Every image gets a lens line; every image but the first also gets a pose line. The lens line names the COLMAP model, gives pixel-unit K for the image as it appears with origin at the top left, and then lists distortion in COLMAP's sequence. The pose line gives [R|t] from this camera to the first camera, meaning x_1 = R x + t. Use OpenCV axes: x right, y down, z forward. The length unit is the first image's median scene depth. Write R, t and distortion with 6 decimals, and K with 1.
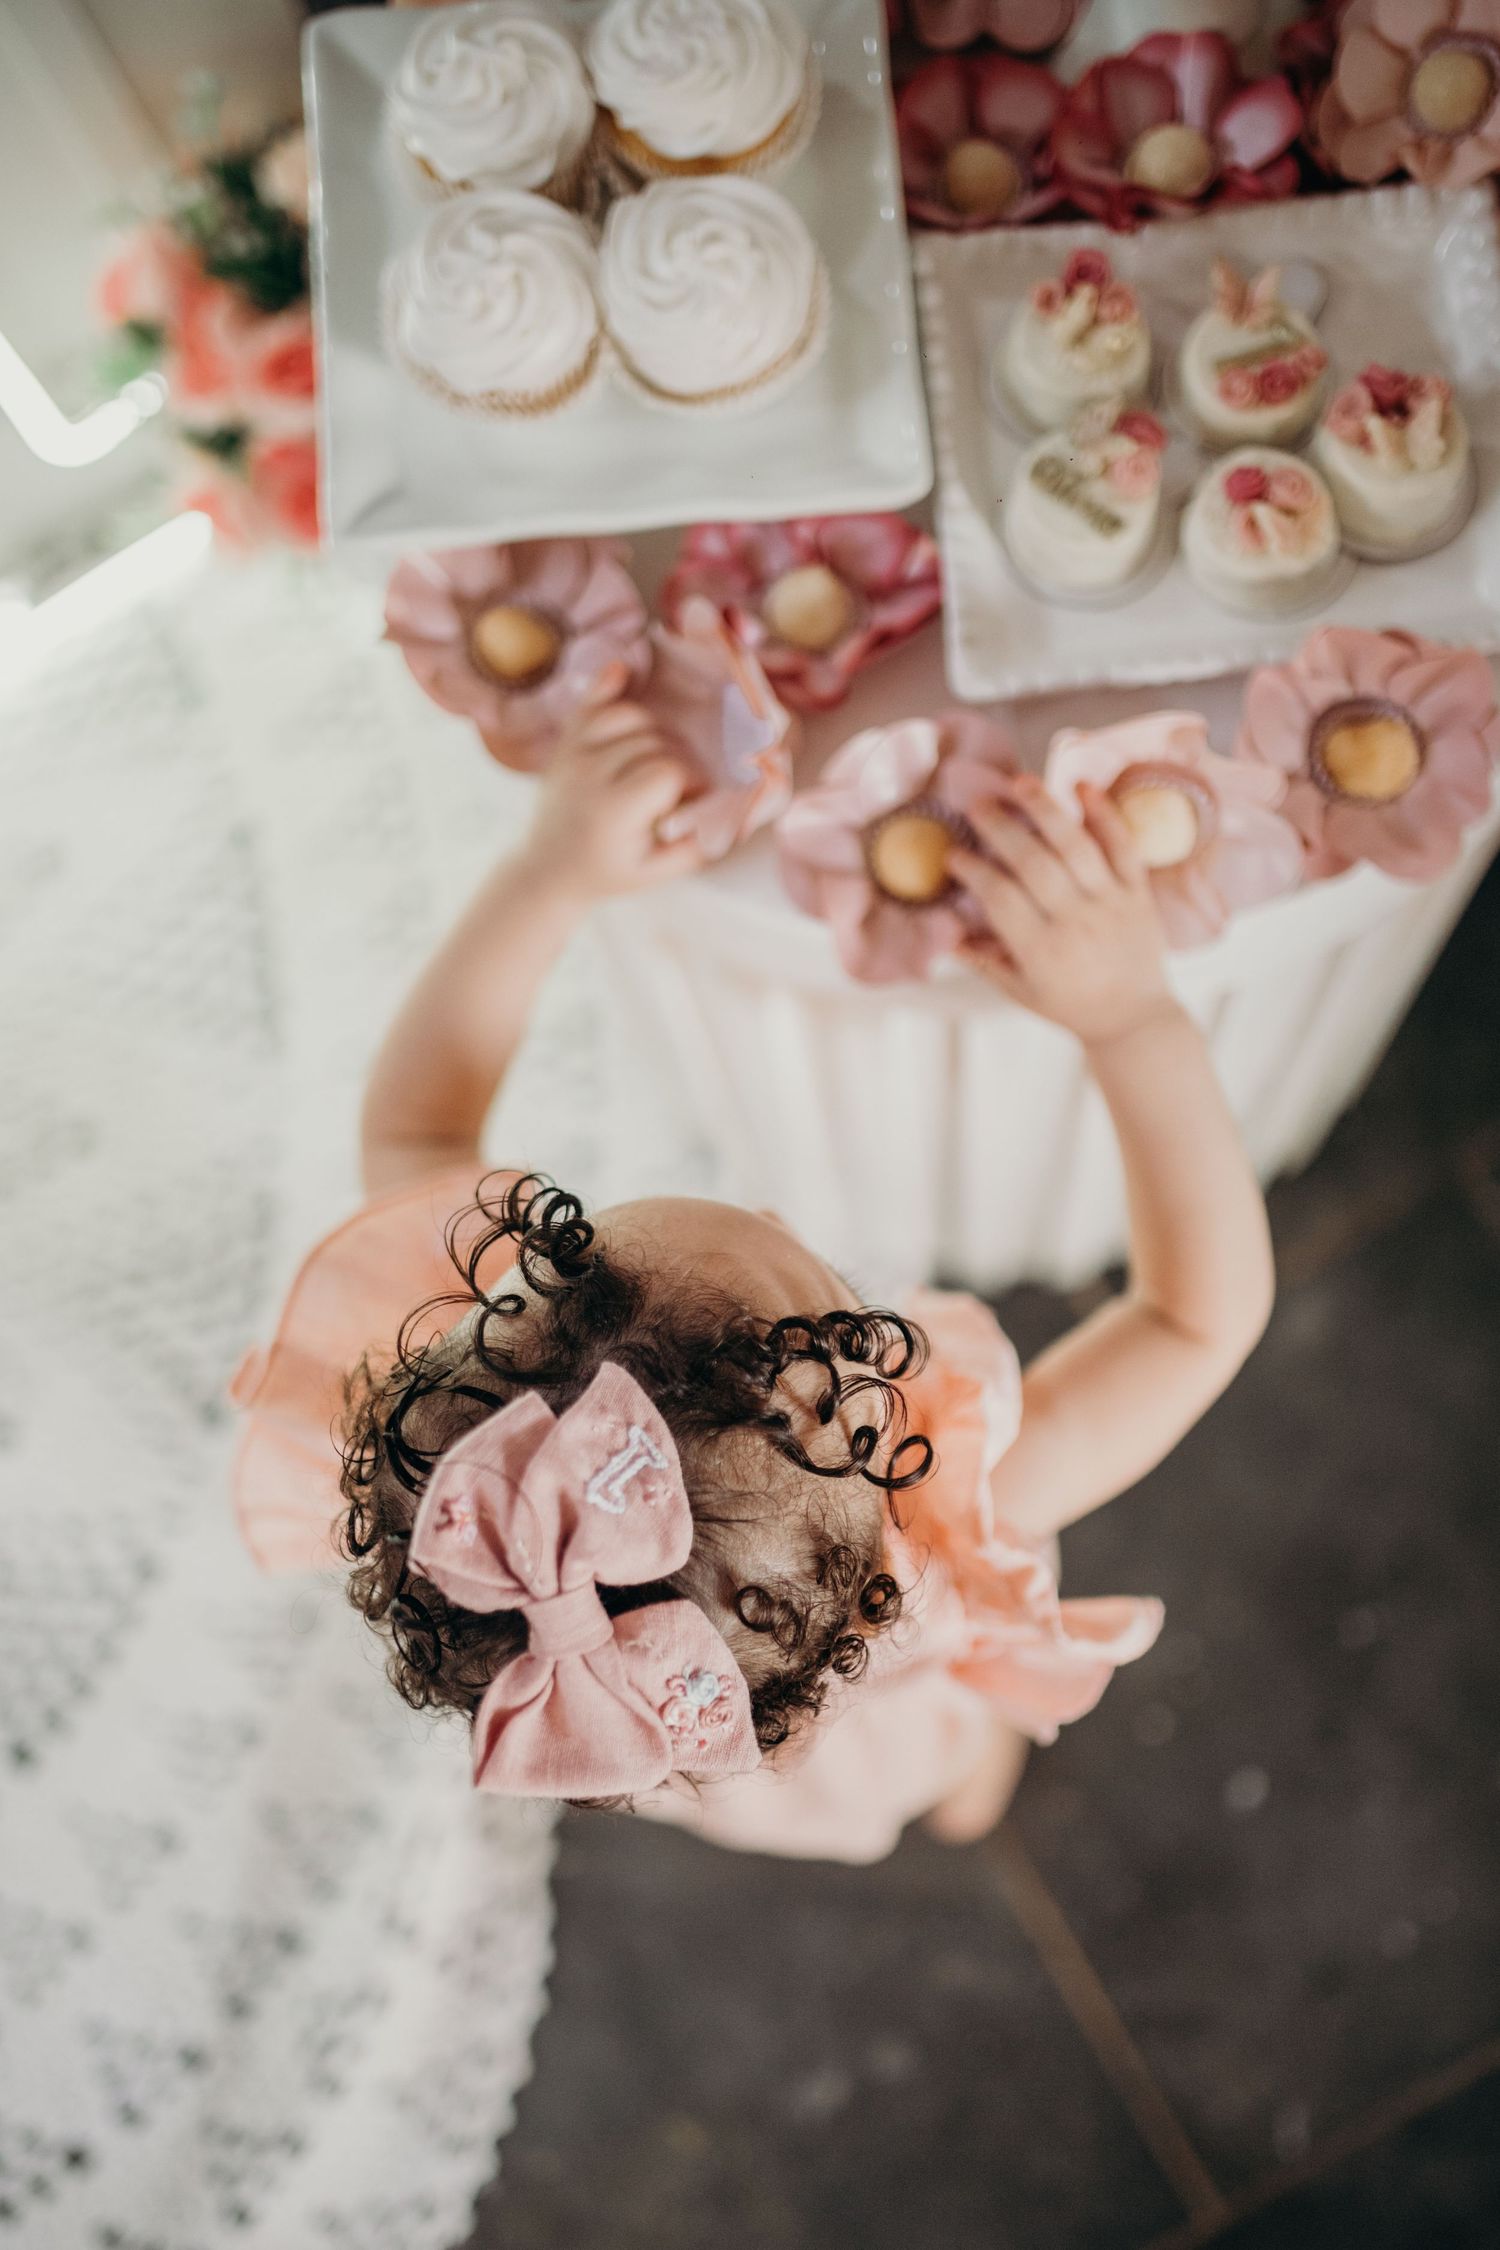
lens RADIAL K [[2220.2, 0, 752.0], [0, 2220.2, 1128.4], [0, 0, 1]] dist [-0.008546, 0.000000]
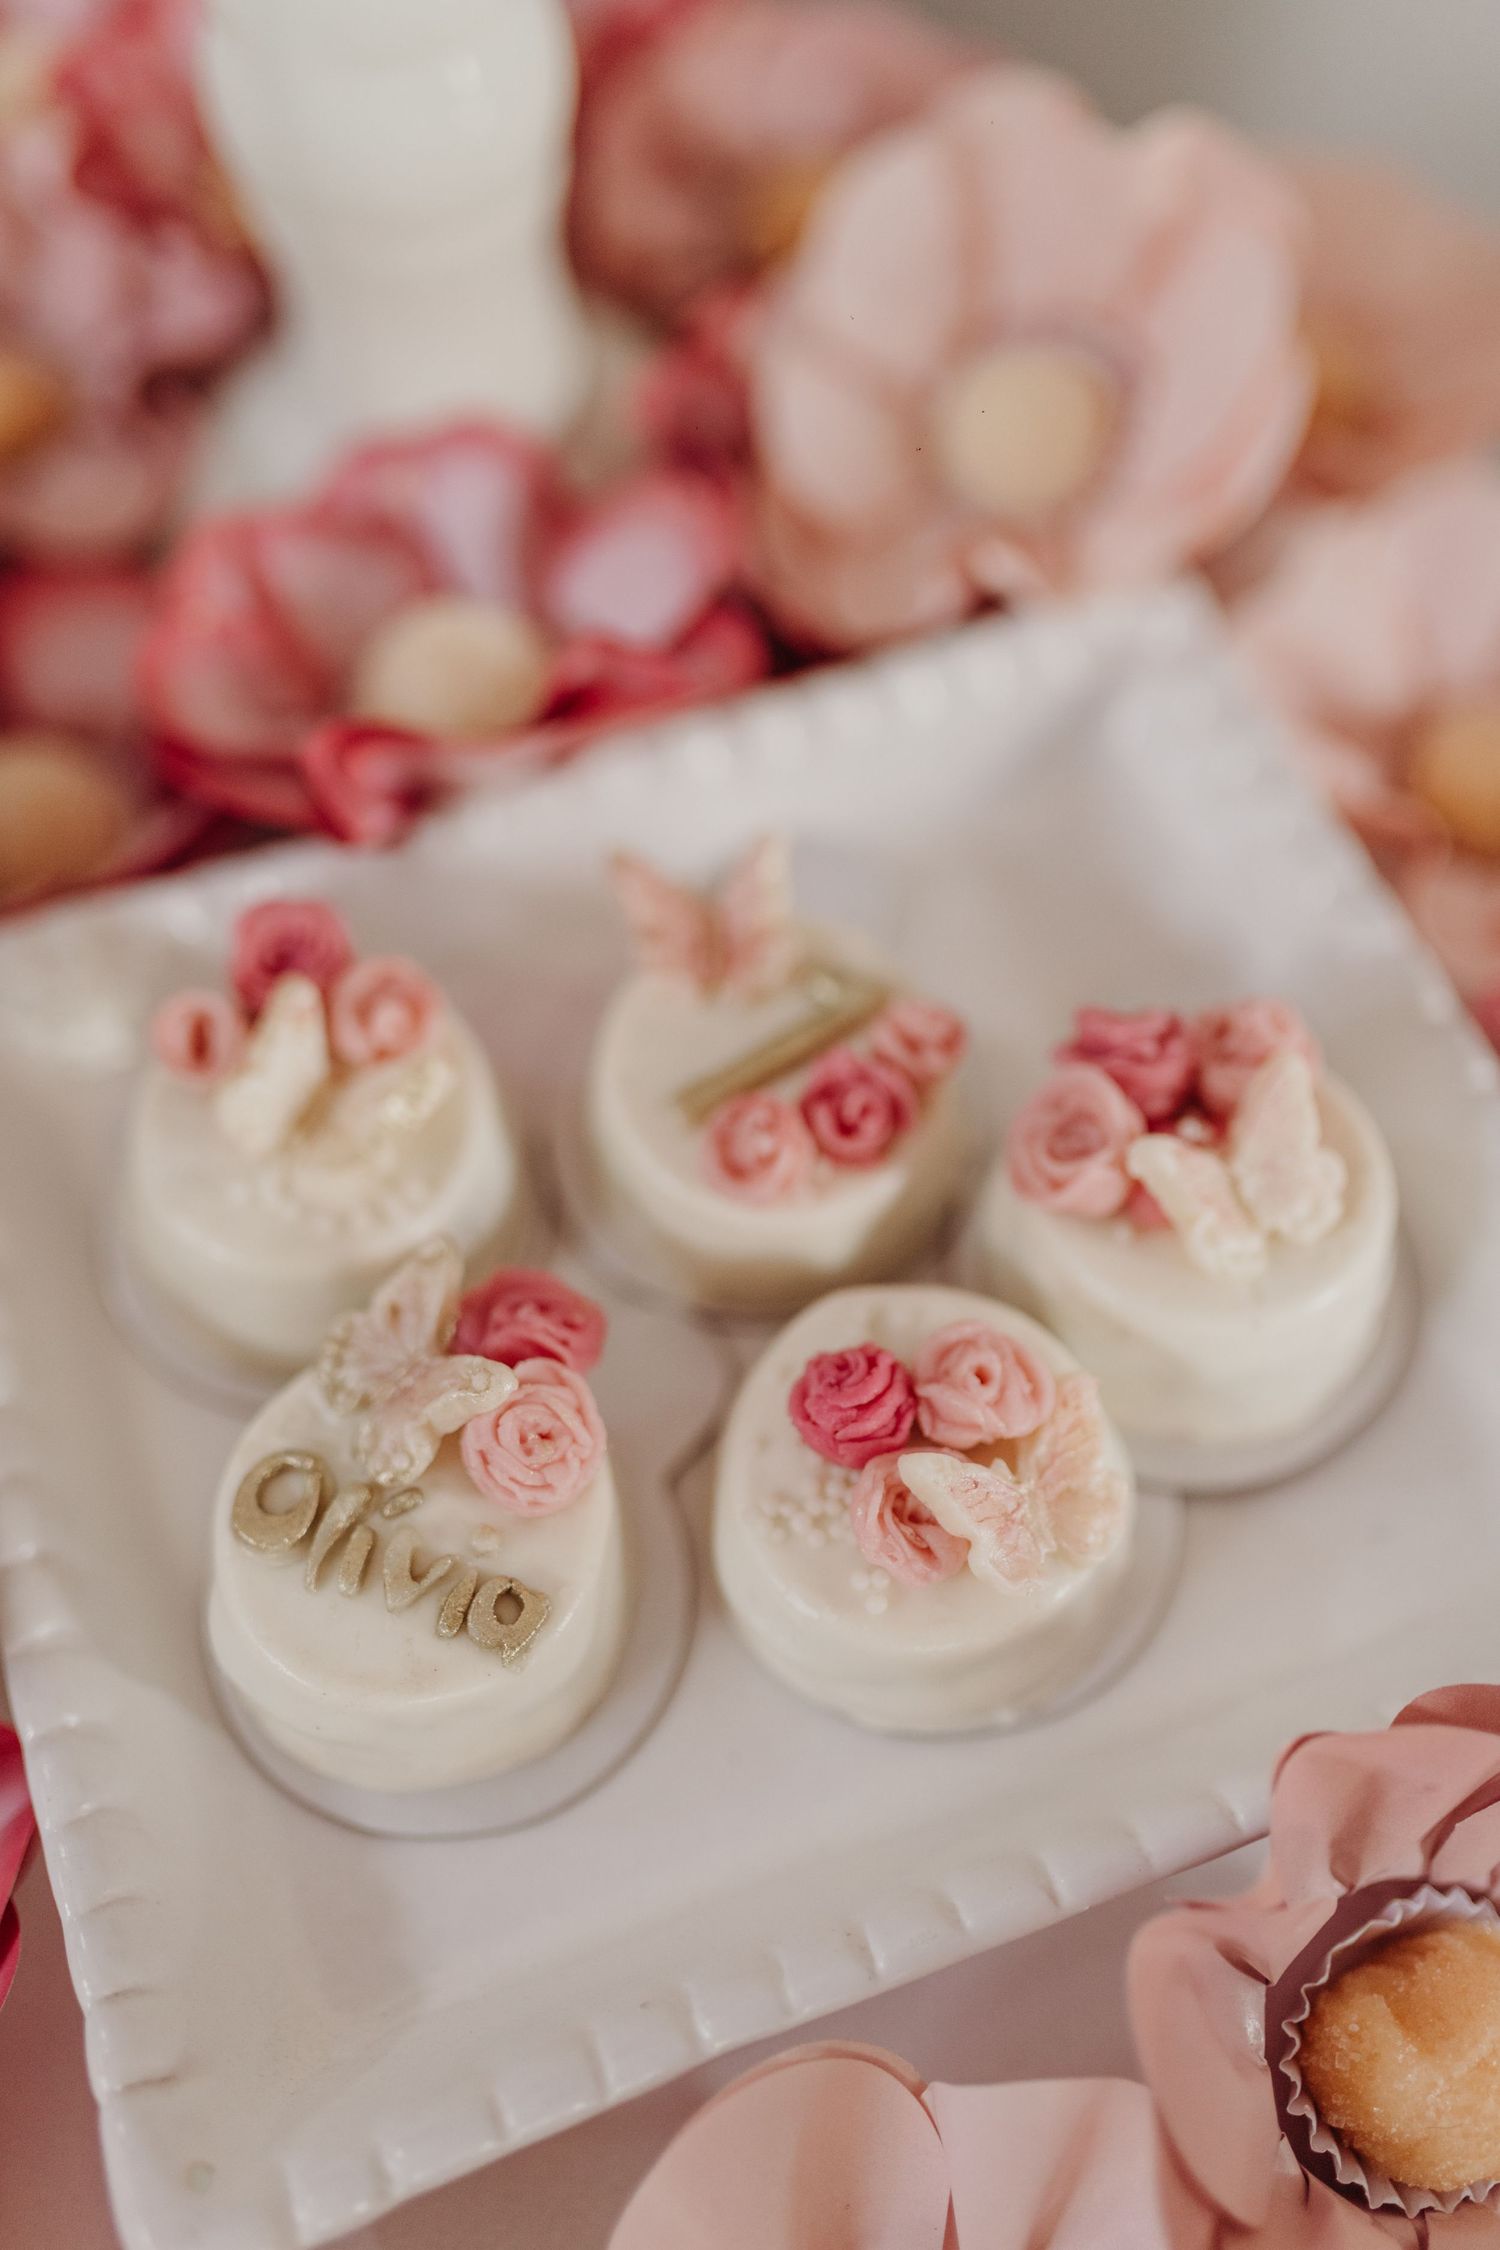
lens RADIAL K [[2220.2, 0, 749.8], [0, 2220.2, 1123.1], [0, 0, 1]] dist [-0.008546, 0.000000]
pose [[0.956468, -0.222459, 0.188894, 0.149164], [0.272416, 0.912743, -0.304451, -0.225600], [-0.104683, 0.342656, 0.933611, 0.653791]]
